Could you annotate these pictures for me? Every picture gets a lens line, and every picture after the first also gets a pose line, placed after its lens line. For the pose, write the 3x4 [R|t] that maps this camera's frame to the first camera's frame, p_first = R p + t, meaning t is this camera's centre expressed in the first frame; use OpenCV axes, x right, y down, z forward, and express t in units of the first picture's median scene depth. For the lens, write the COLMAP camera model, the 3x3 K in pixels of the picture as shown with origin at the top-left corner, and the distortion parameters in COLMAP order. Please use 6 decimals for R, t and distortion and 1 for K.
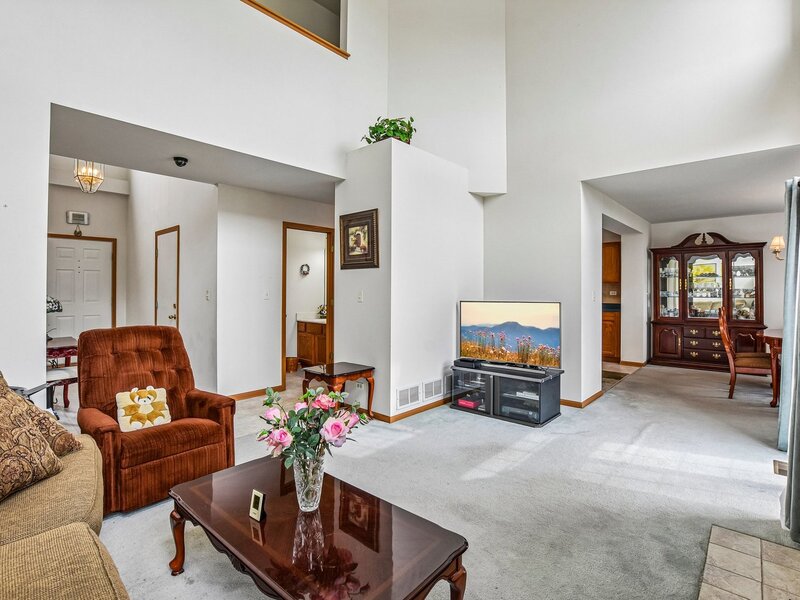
lens RADIAL K [[399.9, 0, 400.4], [0, 399.9, 294.1], [0, 0, 1]] dist [-0.030889, 0.000386]
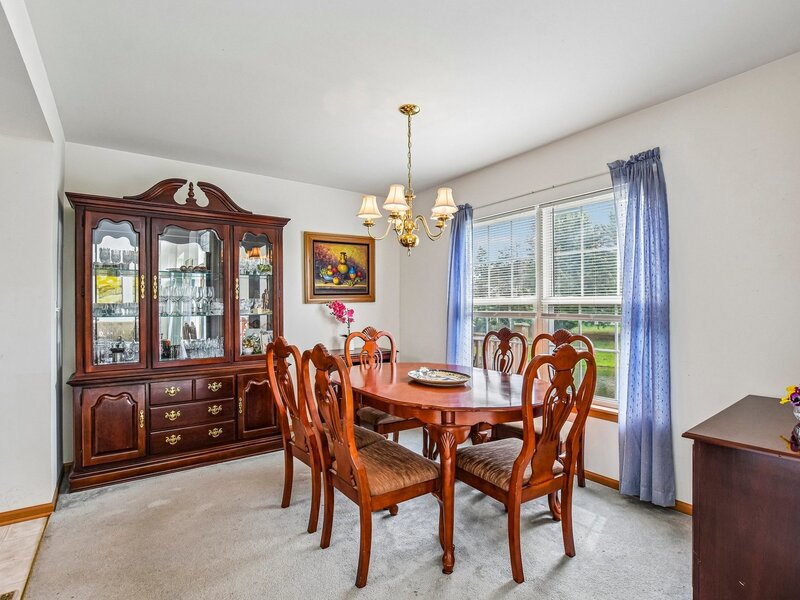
lens RADIAL K [[415.0, 0, 379.3], [0, 415.0, 303.0], [0, 0, 1]] dist [0.001325, 0.000336]
pose [[0.234229, 0.006235, 0.972161, 0.324088], [0.009043, 0.999922, -0.008591, -0.000456], [-0.972139, 0.010804, 0.234155, 0.638950]]
